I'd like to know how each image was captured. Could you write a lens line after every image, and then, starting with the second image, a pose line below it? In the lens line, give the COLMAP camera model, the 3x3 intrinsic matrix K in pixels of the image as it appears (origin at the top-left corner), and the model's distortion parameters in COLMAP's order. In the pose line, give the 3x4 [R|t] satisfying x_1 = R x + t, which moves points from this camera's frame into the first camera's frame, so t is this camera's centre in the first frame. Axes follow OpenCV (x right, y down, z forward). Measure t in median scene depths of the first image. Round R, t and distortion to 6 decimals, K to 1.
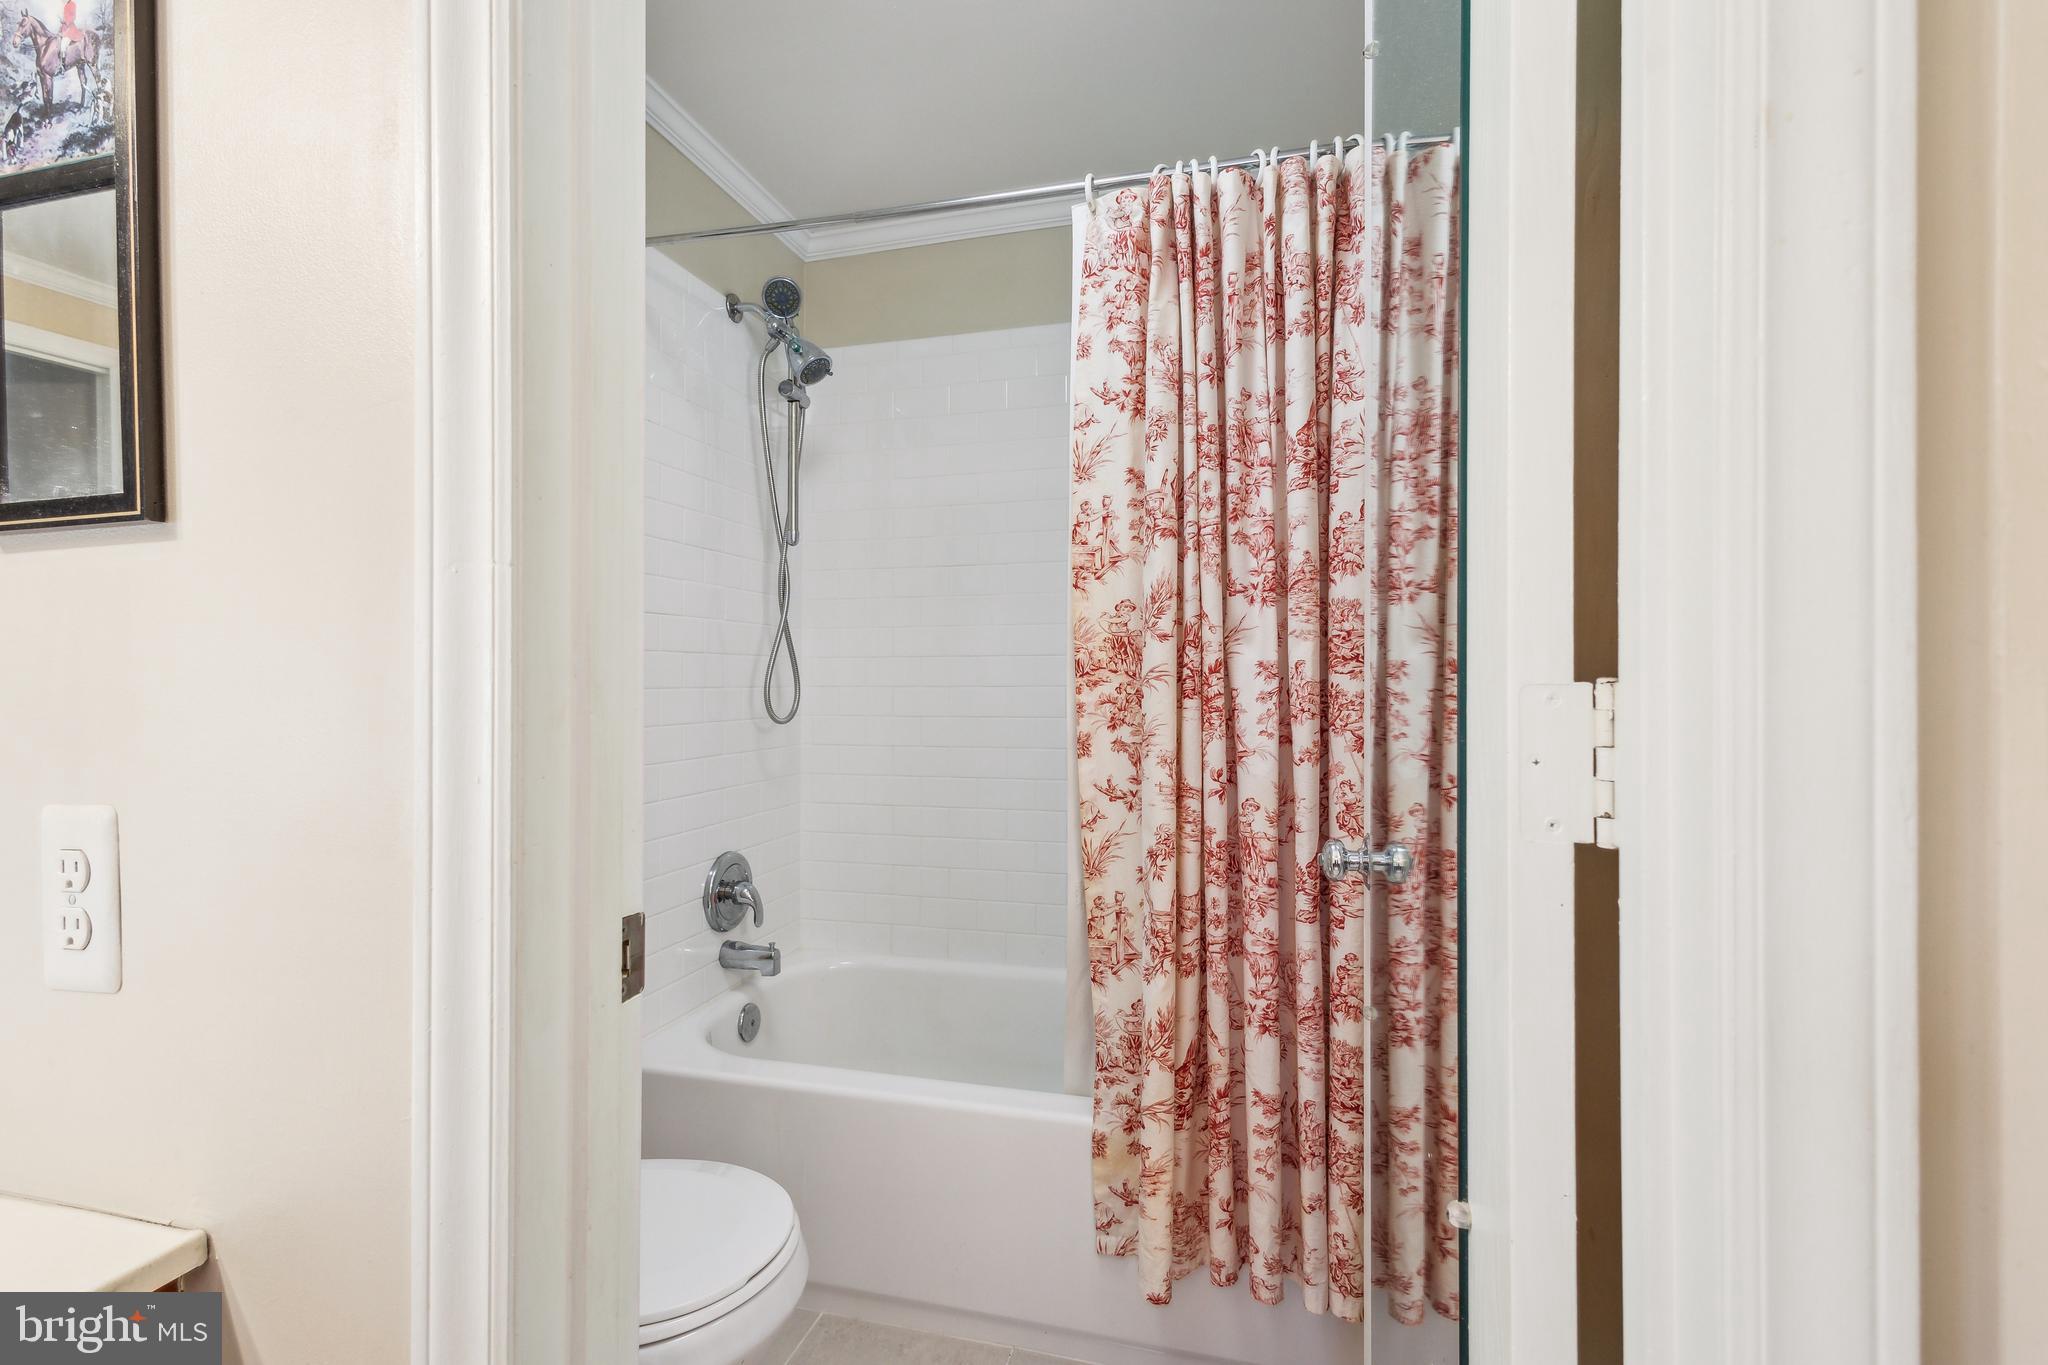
lens RADIAL K [[954.8, 0, 1023.2], [0, 954.8, 685.1], [0, 0, 1]] dist [0.014767, -0.001563]
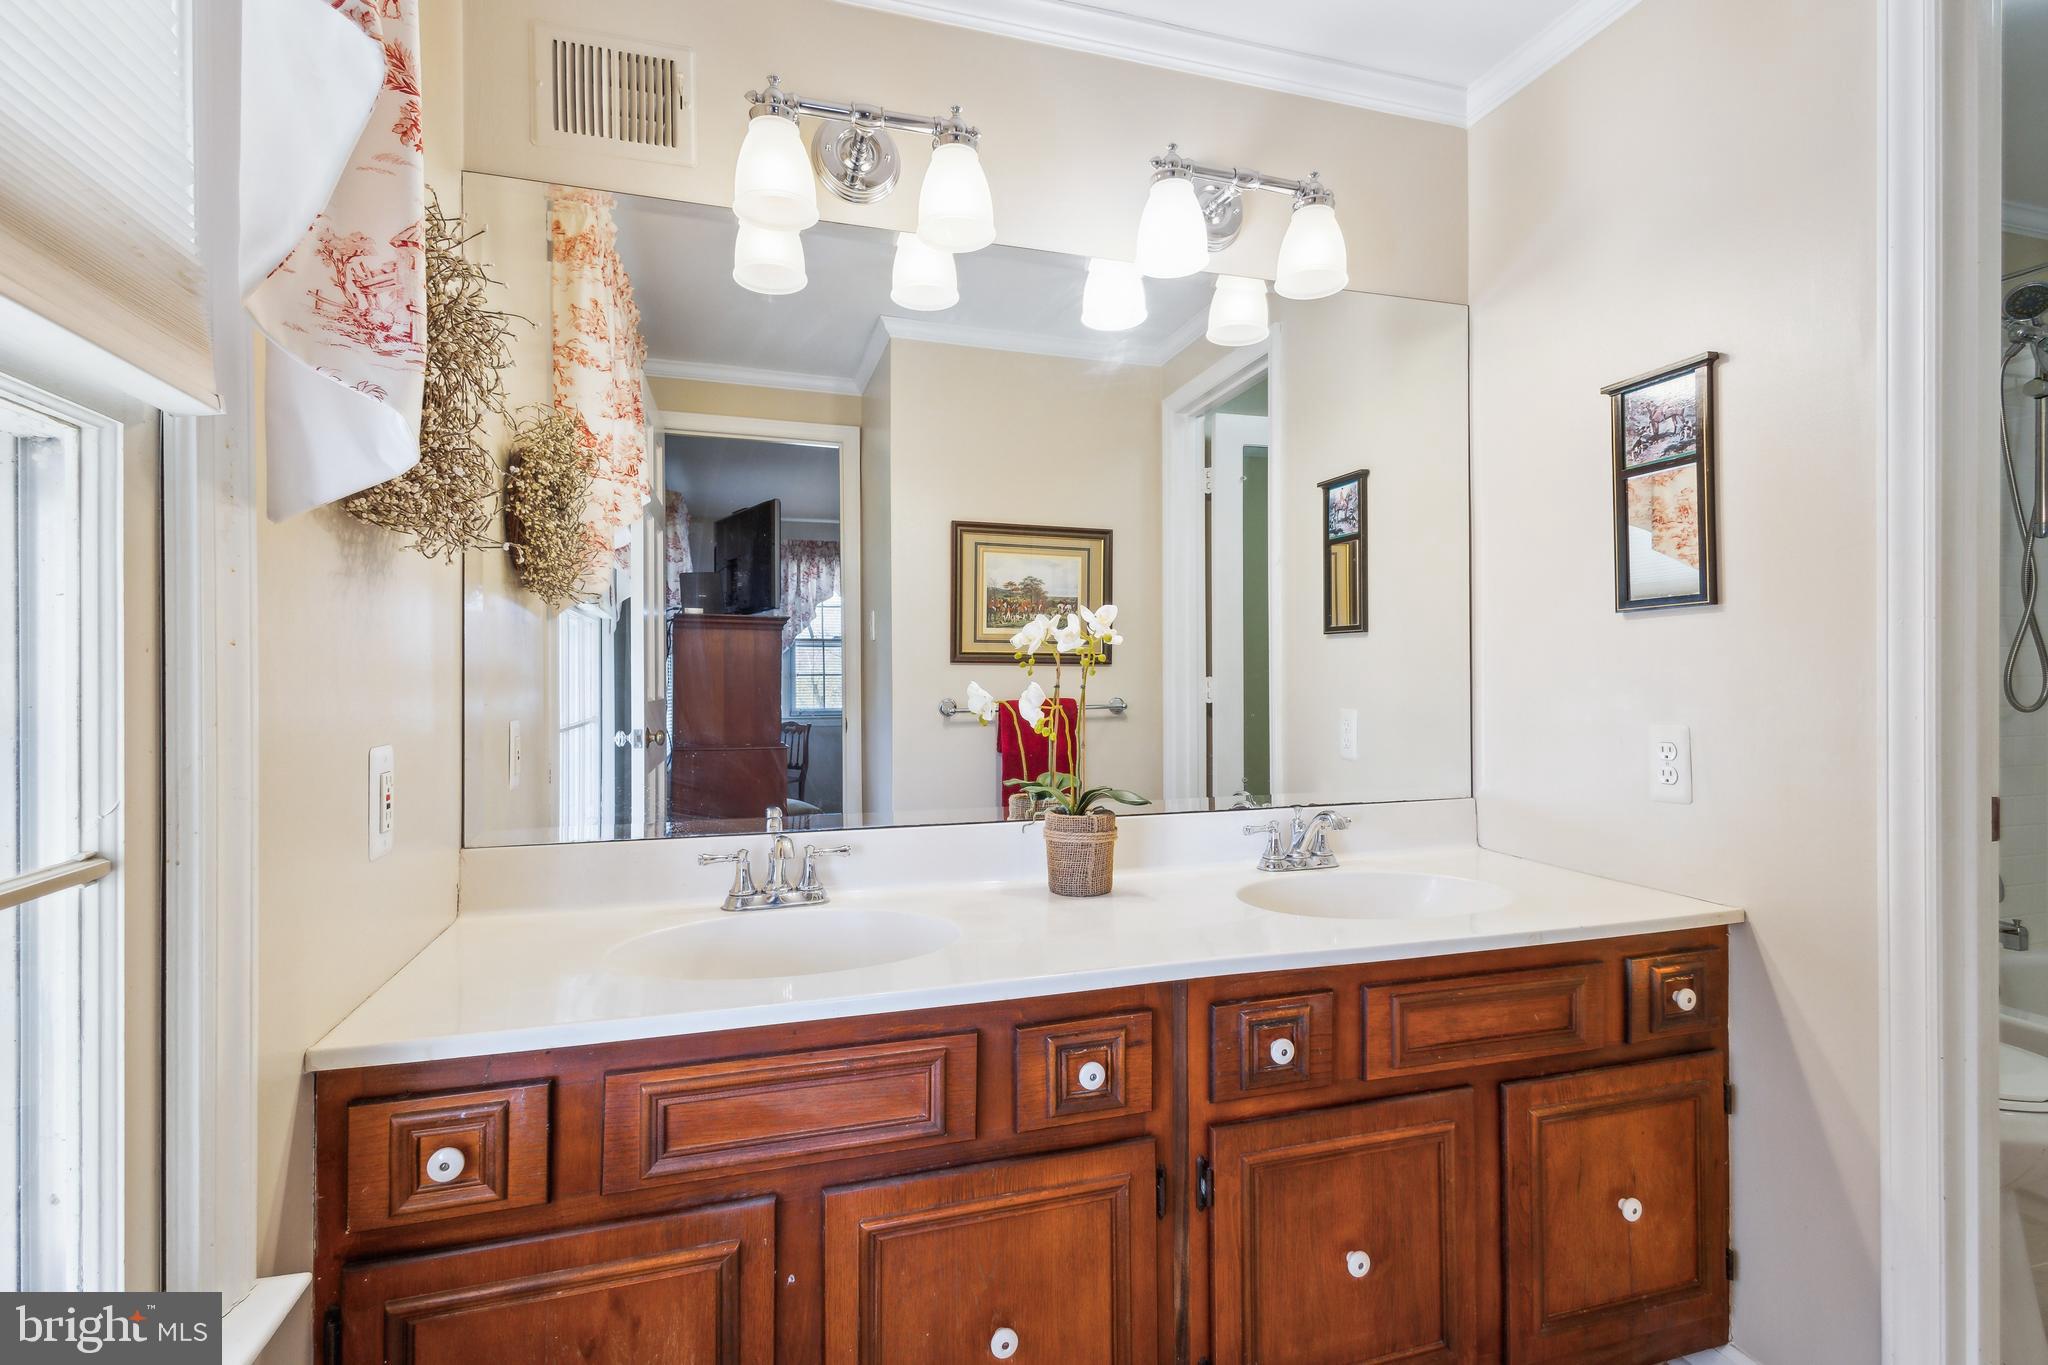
lens RADIAL K [[954.8, 0, 1027.9], [0, 954.8, 672.8], [0, 0, 1]] dist [0.014767, -0.001563]
pose [[0.535206, -0.002321, -0.844718, 0.184121], [-0.000729, 0.999995, -0.003209, 0.005551], [0.844721, 0.002333, 0.535202, -1.622542]]
